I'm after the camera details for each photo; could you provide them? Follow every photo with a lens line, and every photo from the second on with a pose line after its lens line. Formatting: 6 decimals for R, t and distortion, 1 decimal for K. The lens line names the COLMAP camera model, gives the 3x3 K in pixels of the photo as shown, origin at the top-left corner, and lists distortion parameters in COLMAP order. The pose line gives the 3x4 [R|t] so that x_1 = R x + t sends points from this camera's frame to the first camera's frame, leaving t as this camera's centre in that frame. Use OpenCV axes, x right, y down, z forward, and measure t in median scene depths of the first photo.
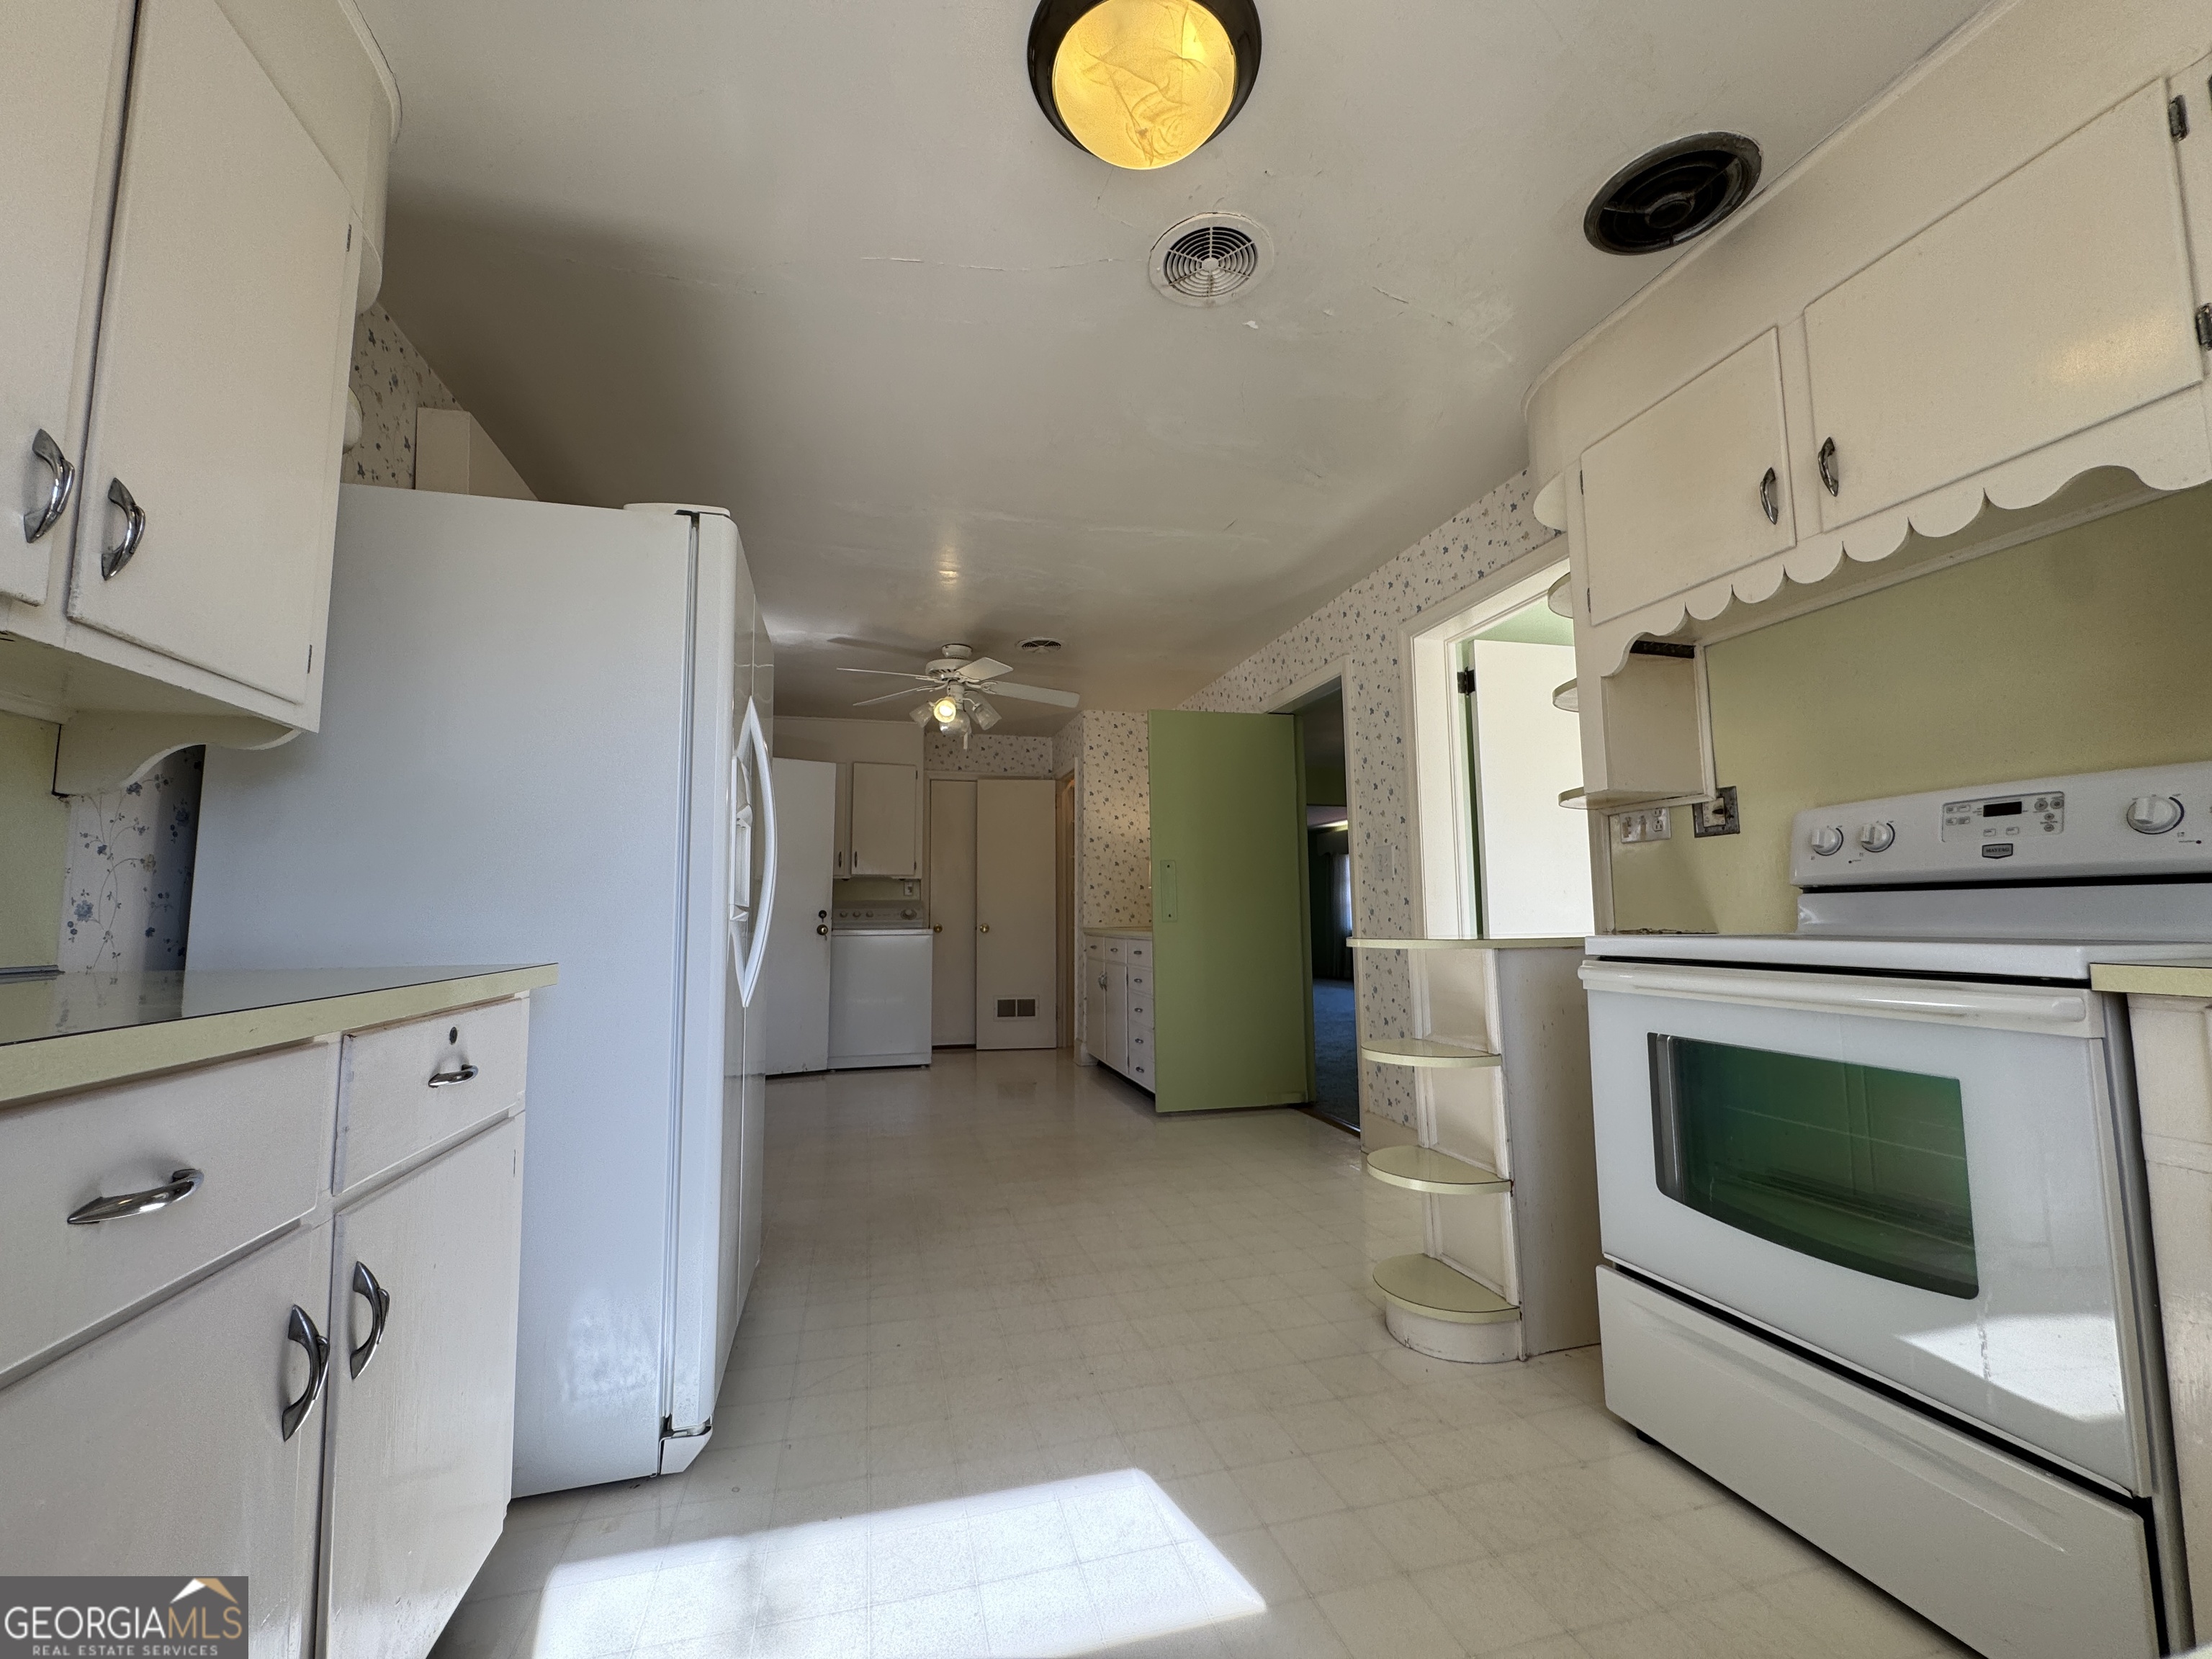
lens RADIAL K [[884.3, 0, 1104.5], [0, 884.3, 827.7], [0, 0, 1]] dist [-0.007732, 0.000706]
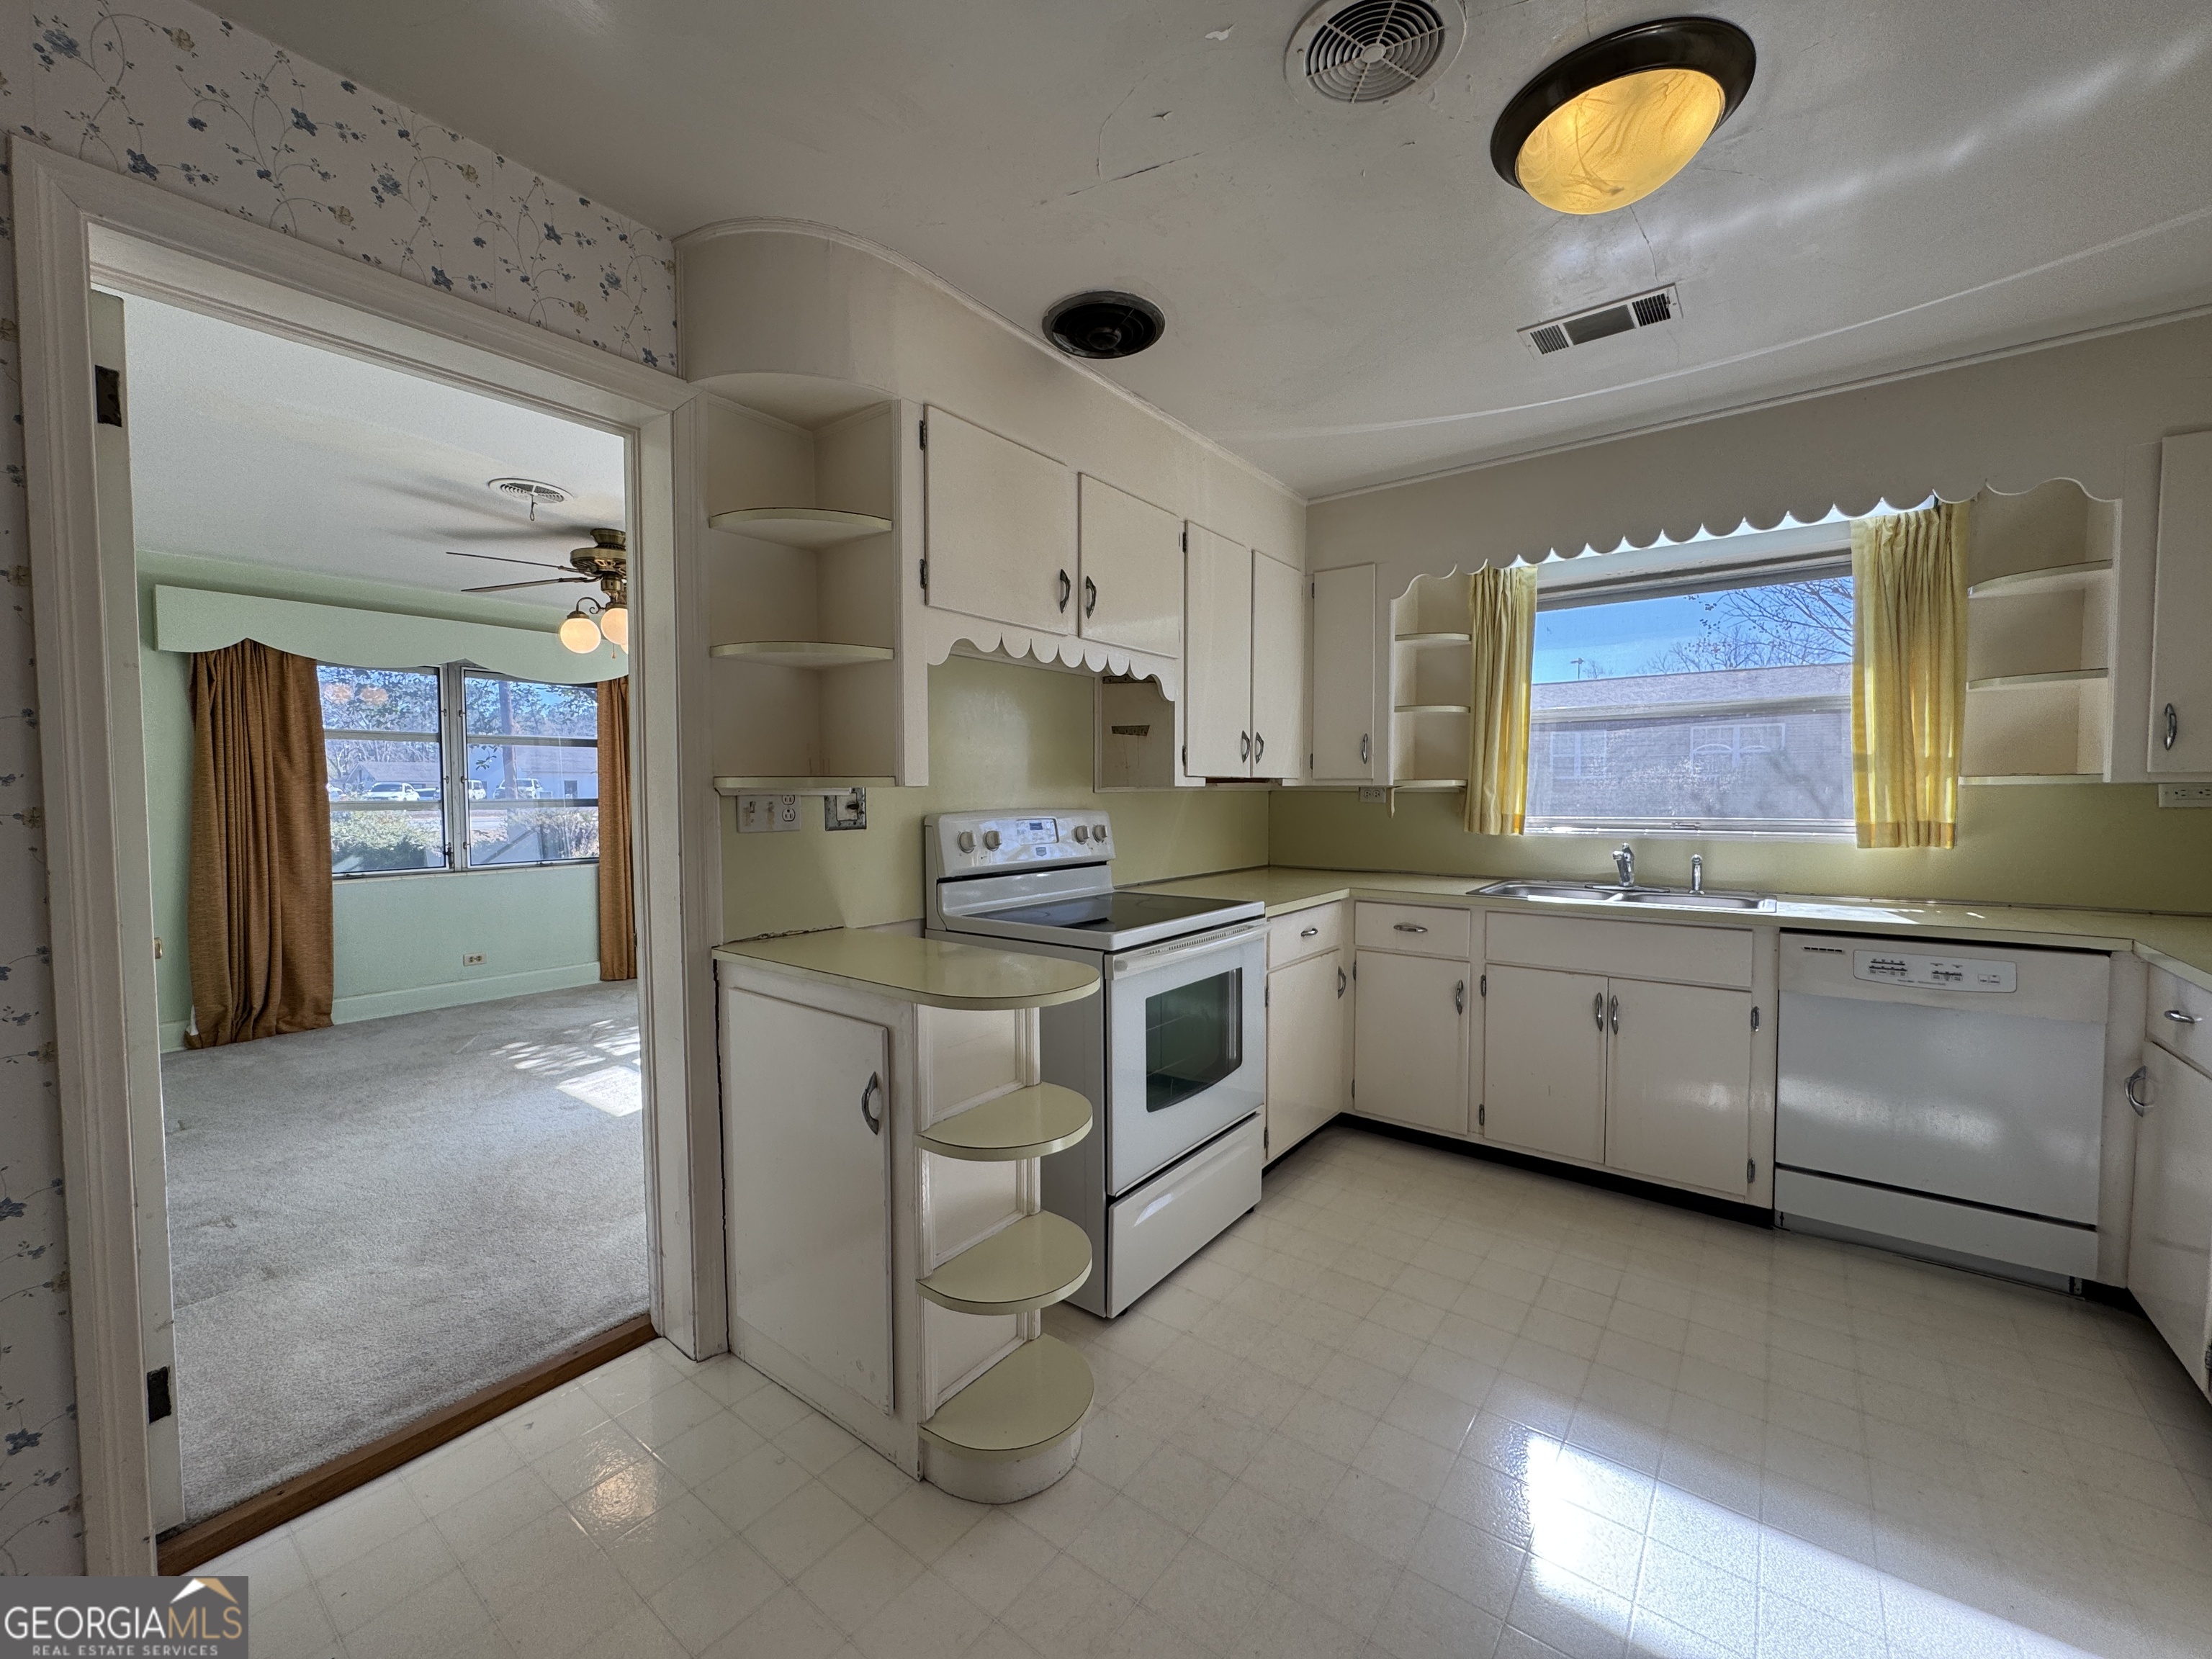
lens RADIAL K [[884.3, 0, 1104.5], [0, 884.3, 827.7], [0, 0, 1]] dist [-0.007732, 0.000706]
pose [[-0.608575, -0.023826, 0.793139, -0.176397], [-0.073162, 0.996976, -0.026188, 0.006908], [-0.790117, -0.073965, -0.608478, 0.850142]]
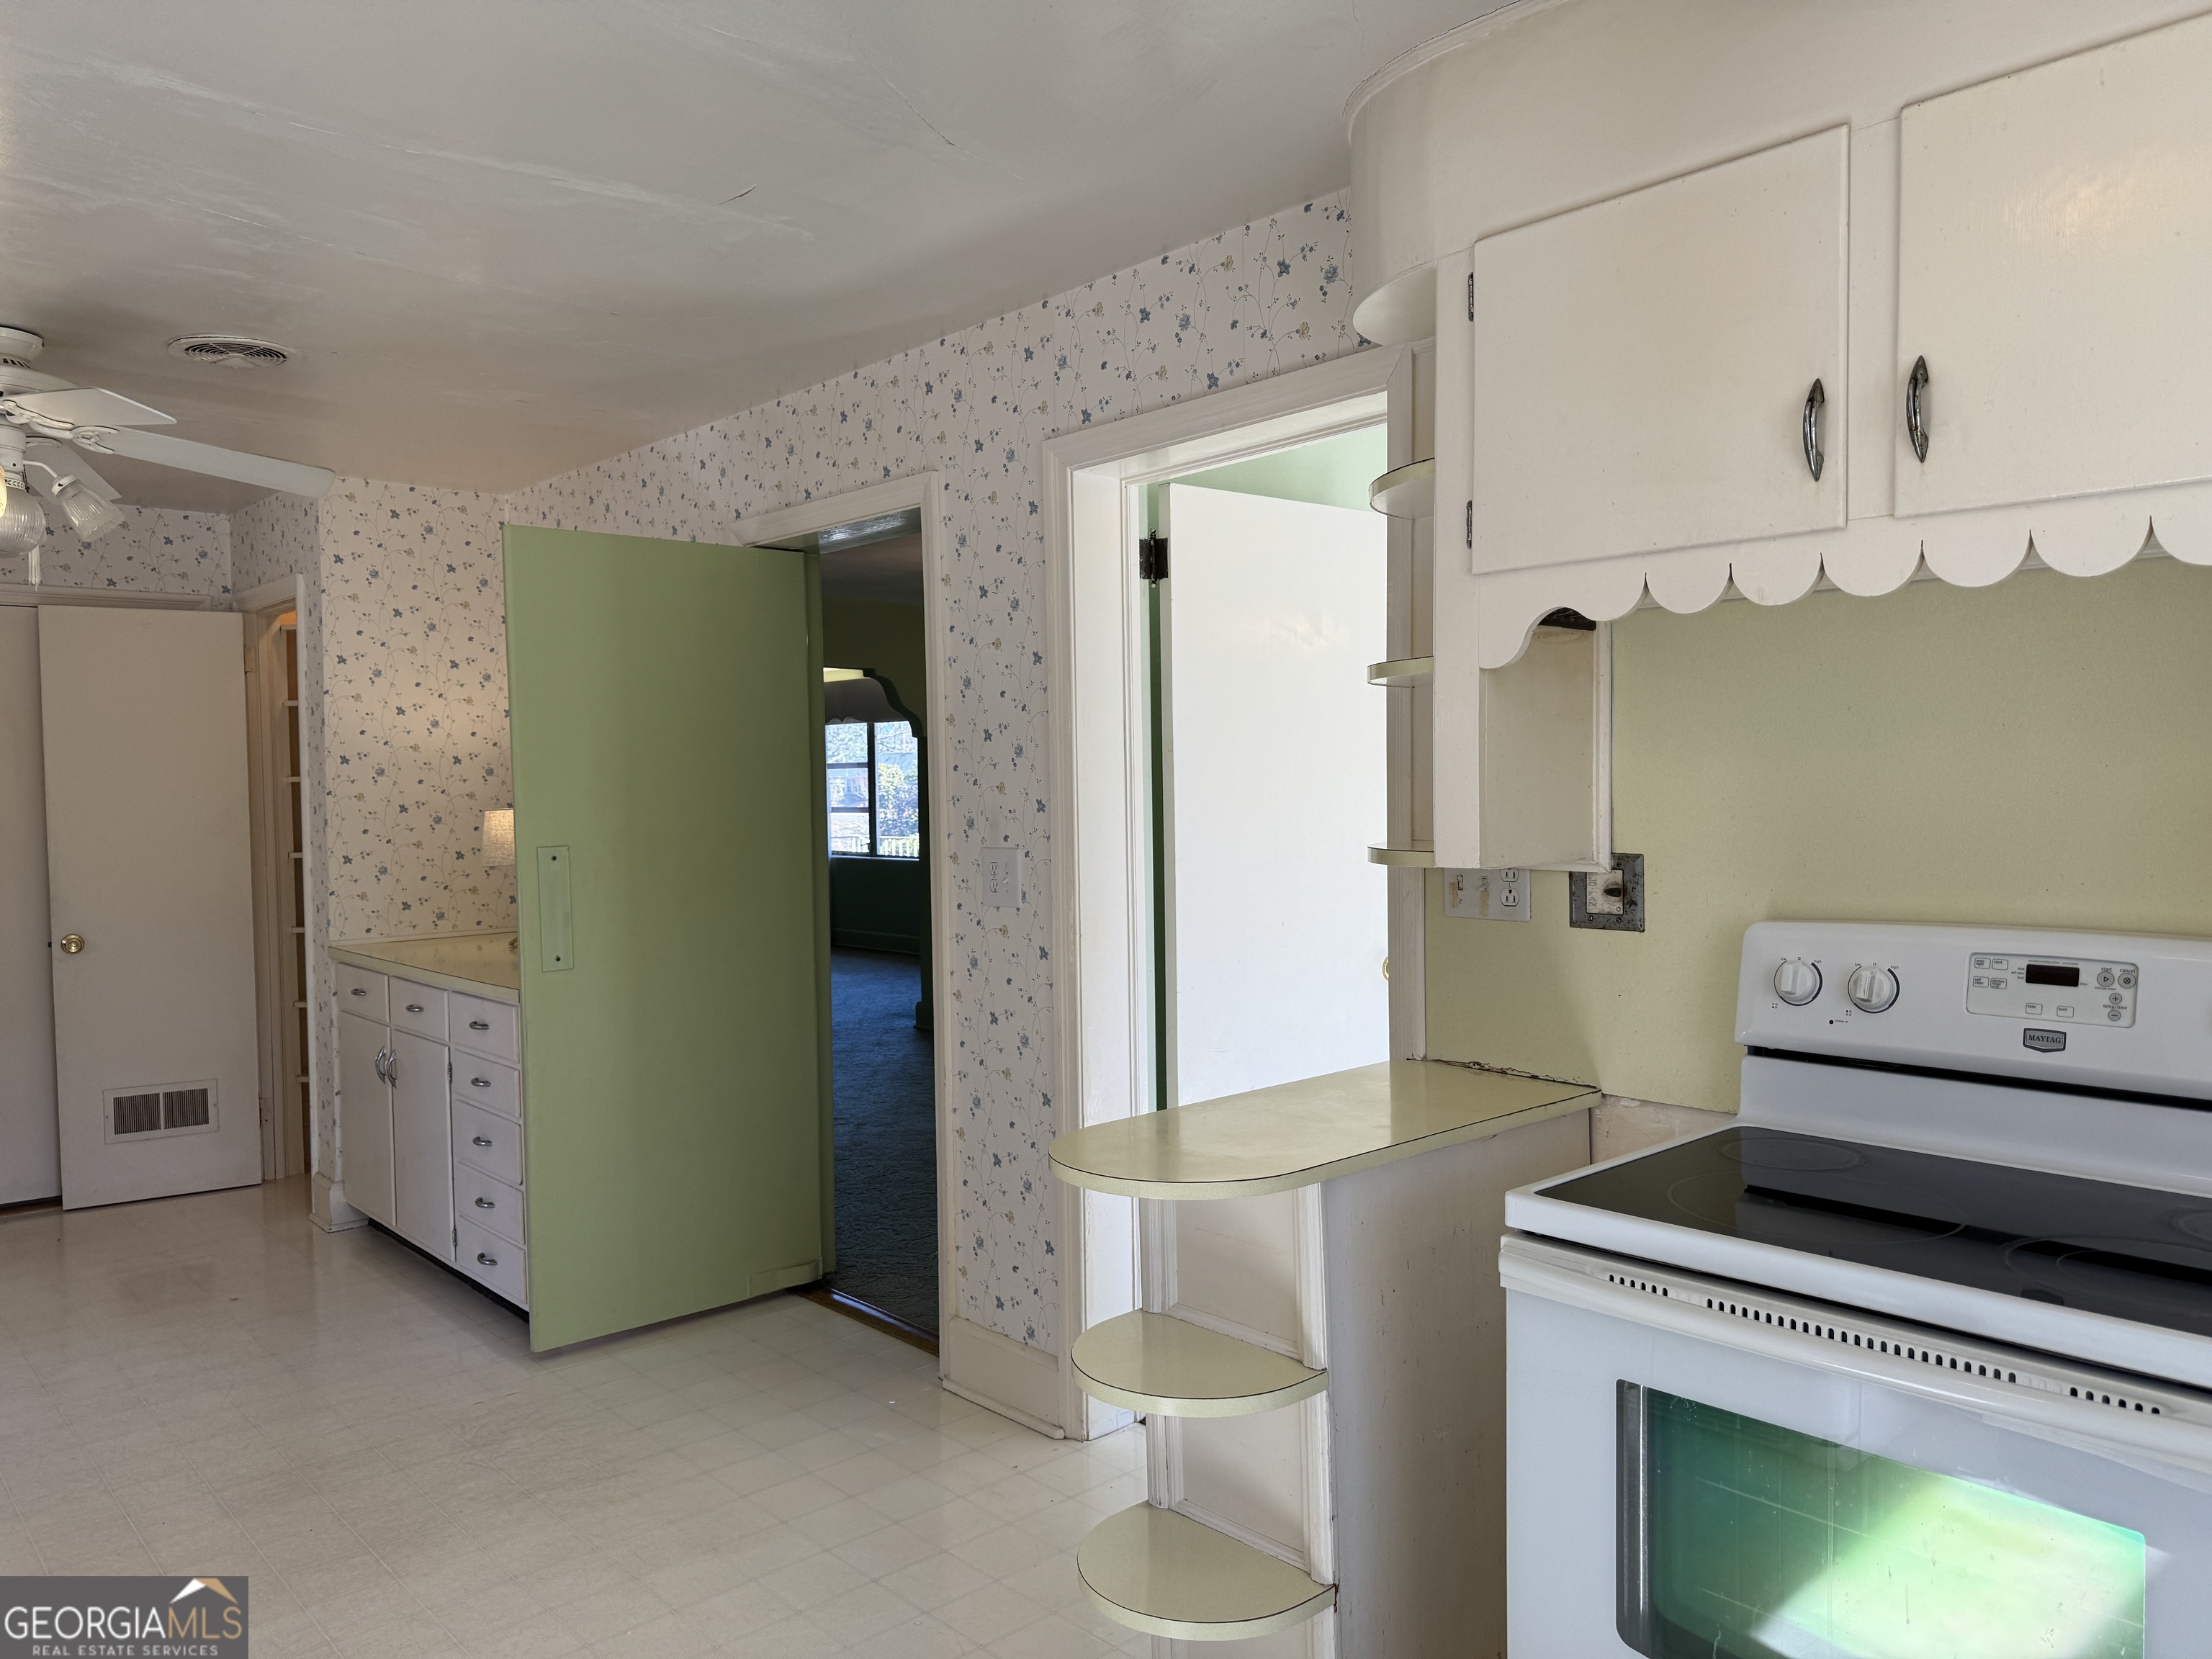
lens RADIAL K [[1552.2, 0, 1101.8], [0, 1552.2, 833.6], [0, 0, 1]] dist [0.066475, -0.098665]
pose [[0.888090, -0.020952, 0.459191, -0.069026], [-0.038605, 0.992032, 0.119928, -0.106854], [-0.458045, -0.124234, 0.880205, 0.132507]]
